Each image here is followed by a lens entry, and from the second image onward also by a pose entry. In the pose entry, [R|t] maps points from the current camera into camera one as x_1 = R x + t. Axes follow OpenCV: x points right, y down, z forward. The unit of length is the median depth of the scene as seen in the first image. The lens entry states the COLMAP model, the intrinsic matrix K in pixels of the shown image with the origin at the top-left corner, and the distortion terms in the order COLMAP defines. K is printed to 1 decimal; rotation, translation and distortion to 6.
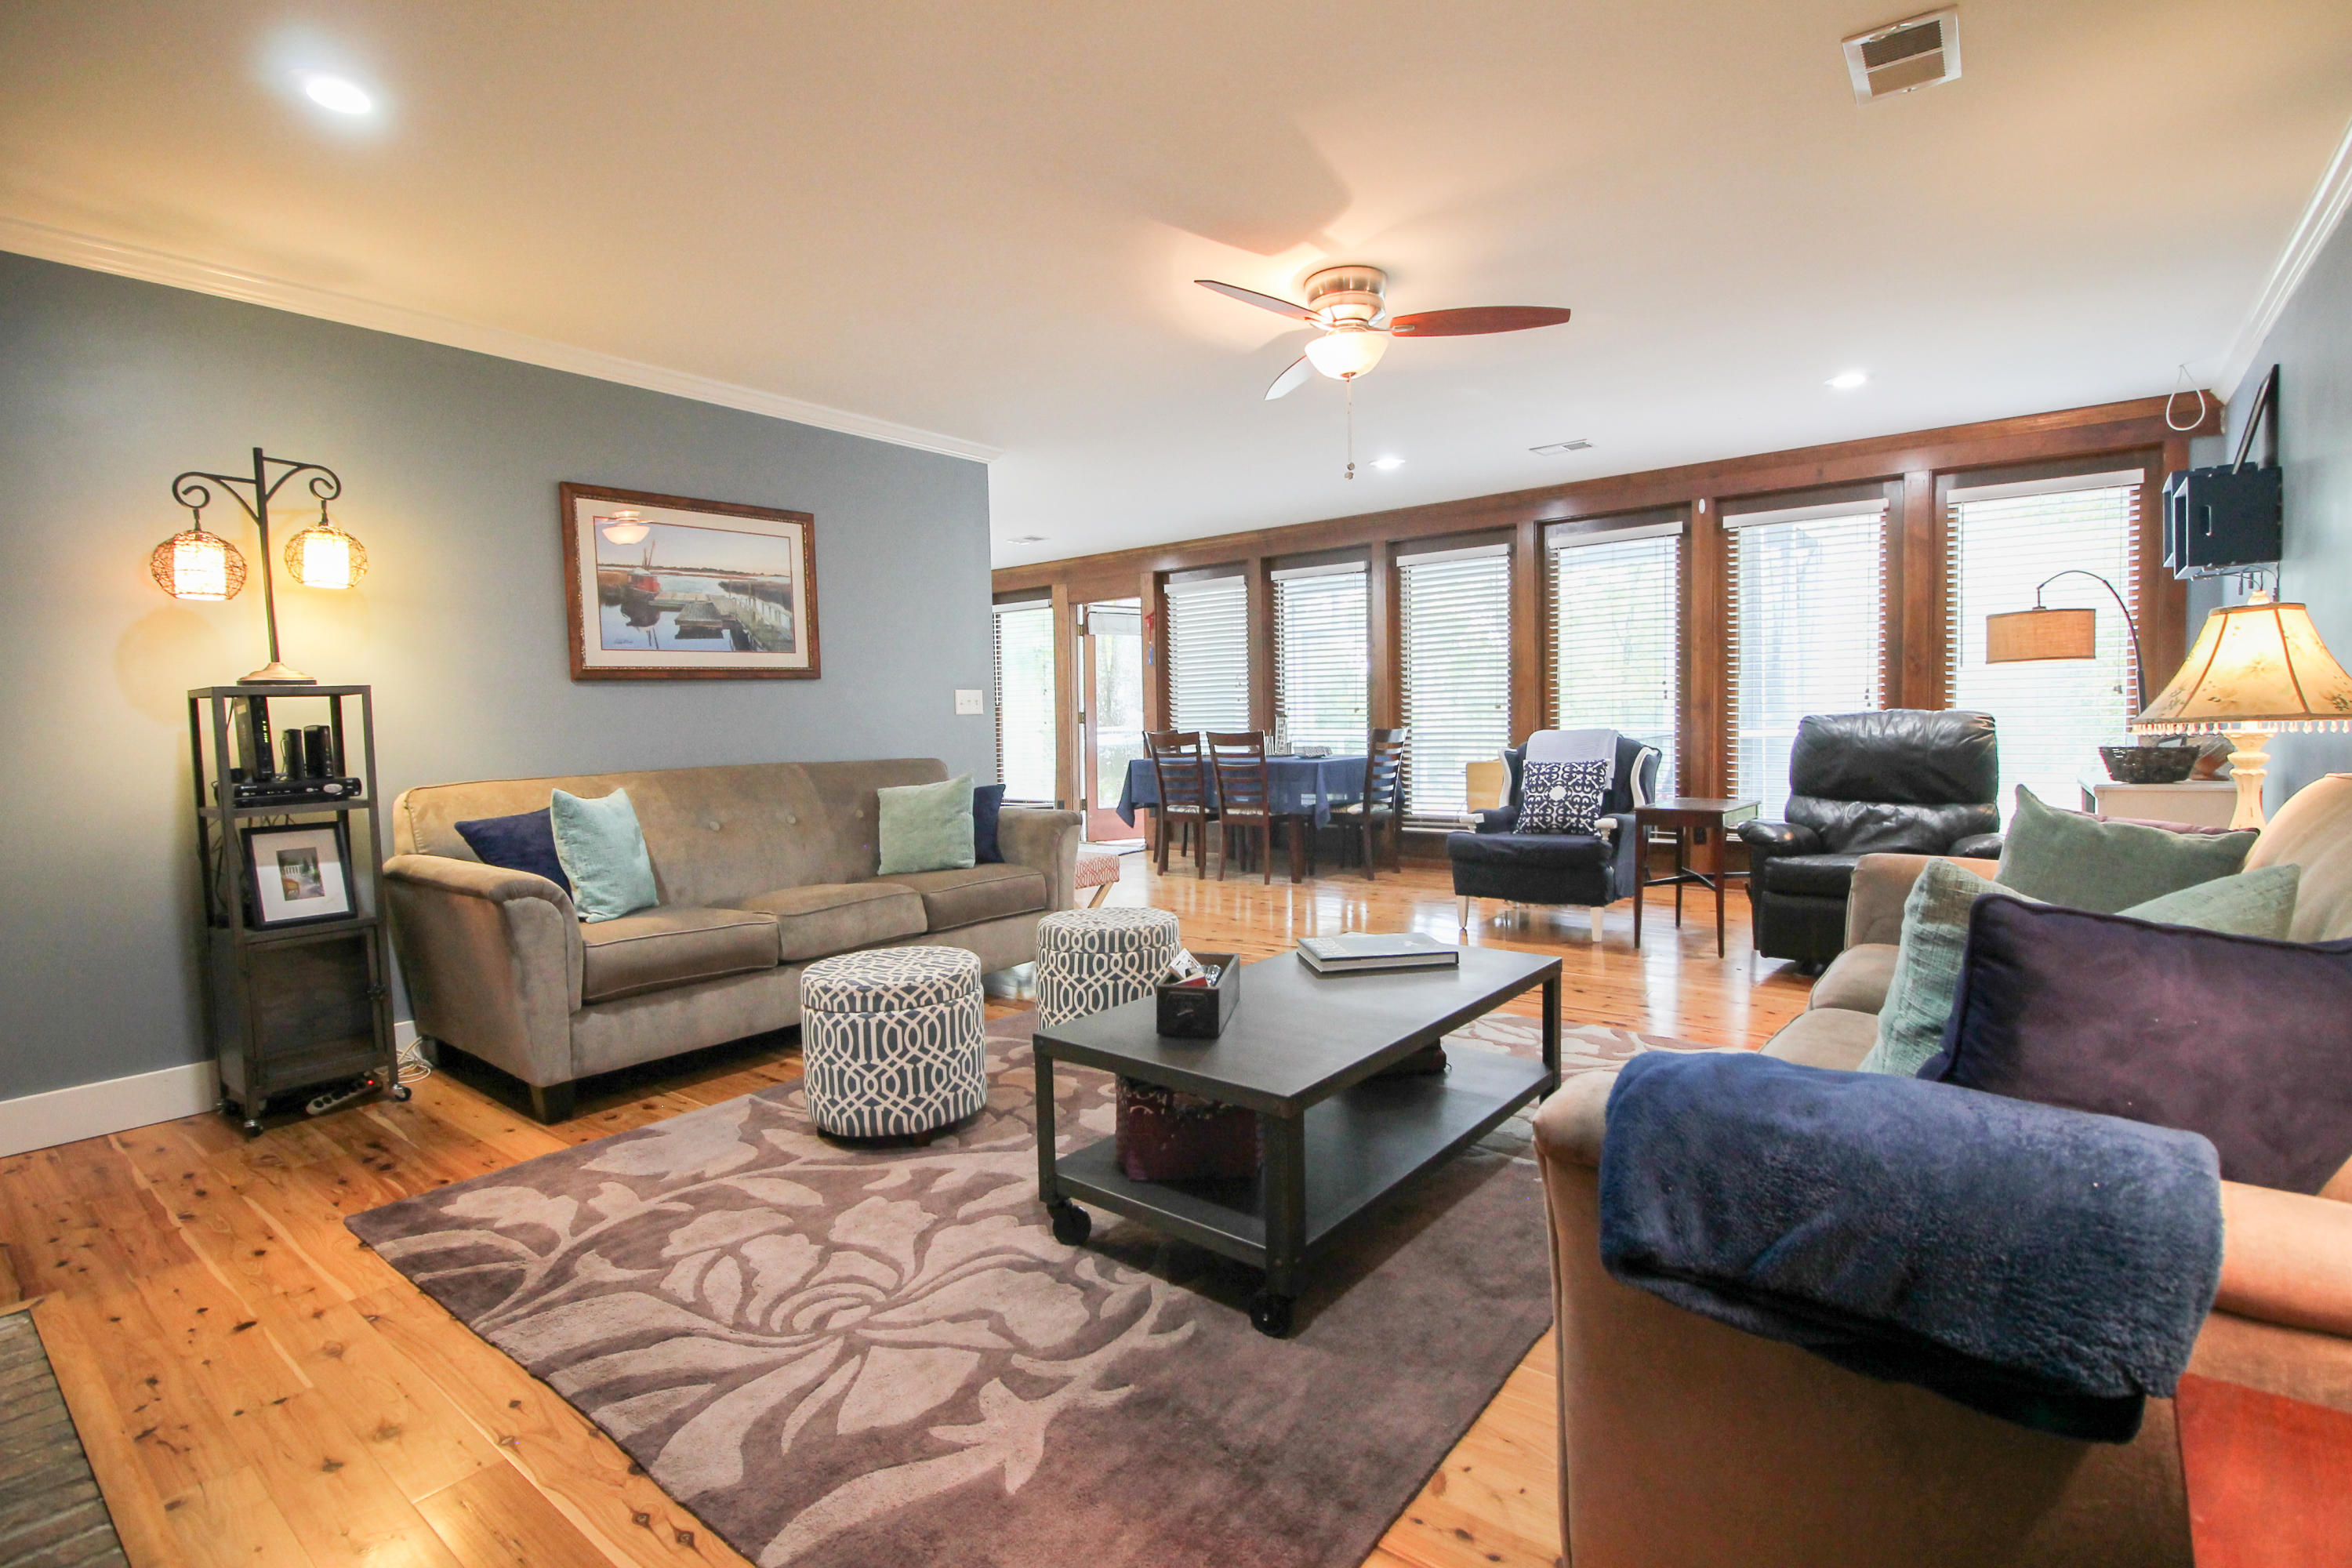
lens RADIAL K [[1131.7, 0, 1225.0], [0, 1131.7, 775.8], [0, 0, 1]] dist [-0.010153, -0.000904]
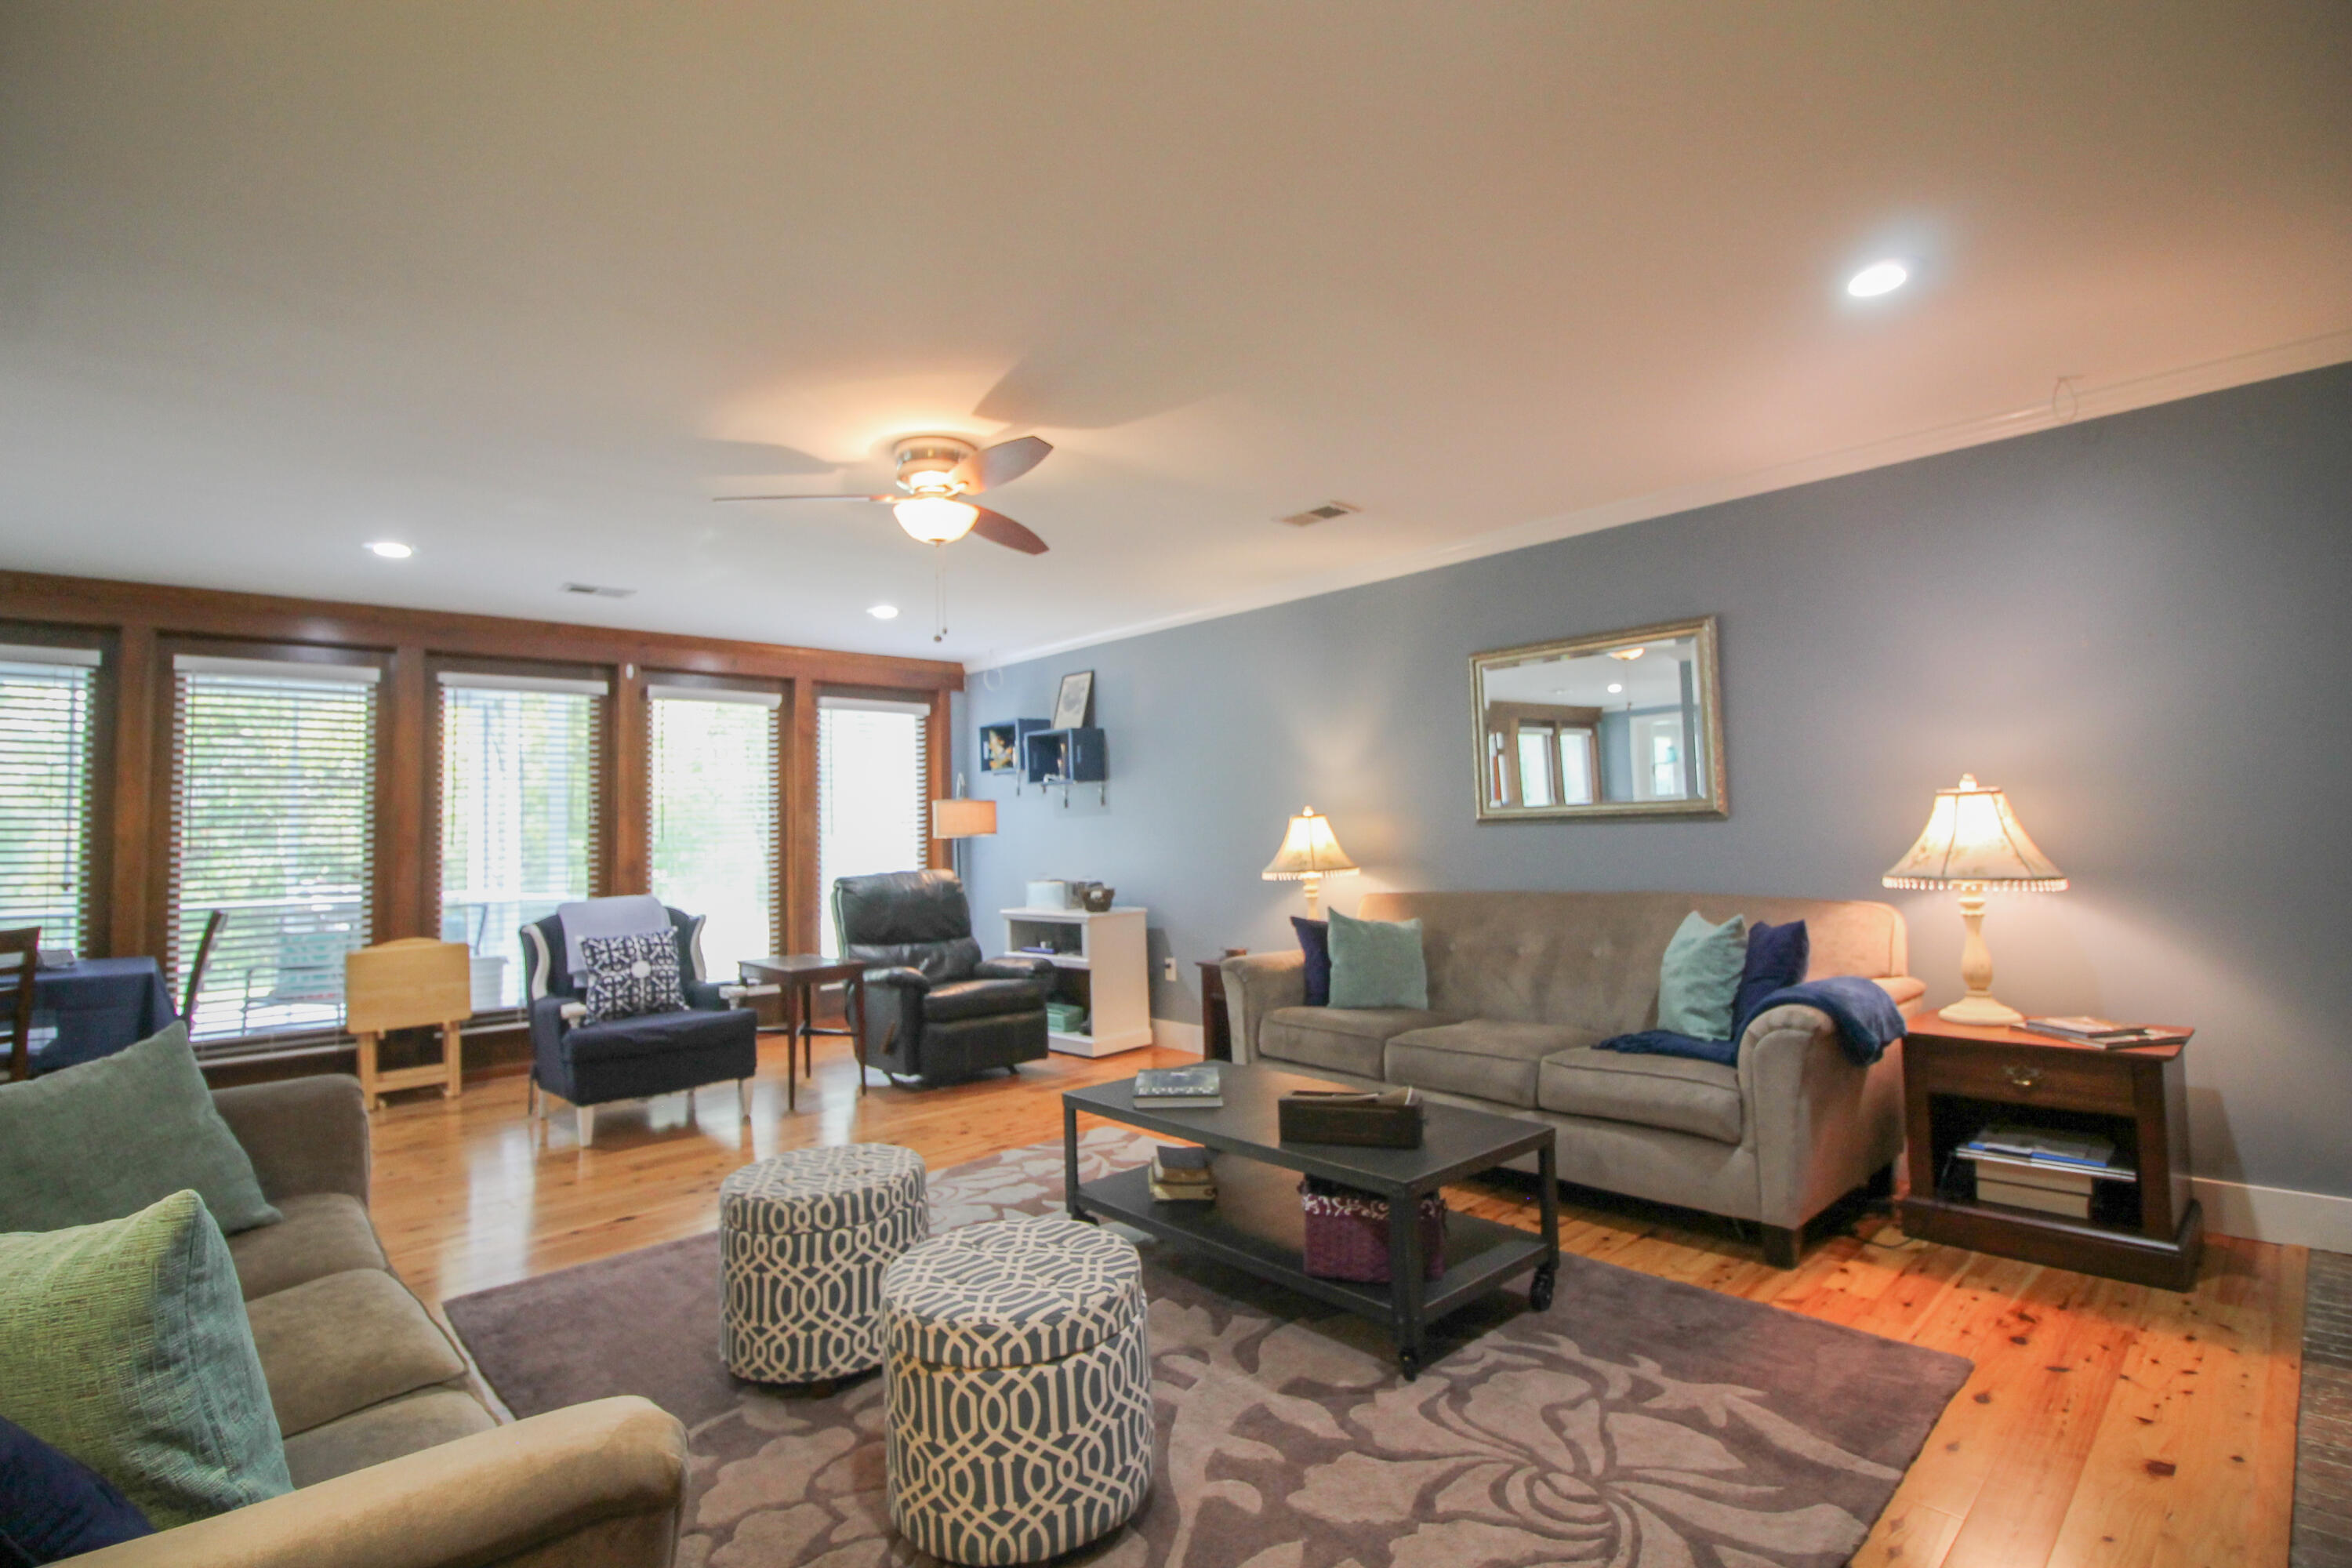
lens RADIAL K [[1112.1, 0, 1176.0], [0, 1112.1, 784.0], [0, 0, 1]] dist [-0.000625, -0.000018]
pose [[0.153182, 0.062276, 0.986234, -1.167778], [0.073230, 0.994553, -0.074176, -0.077016], [-0.985481, 0.083584, 0.147787, 0.956289]]
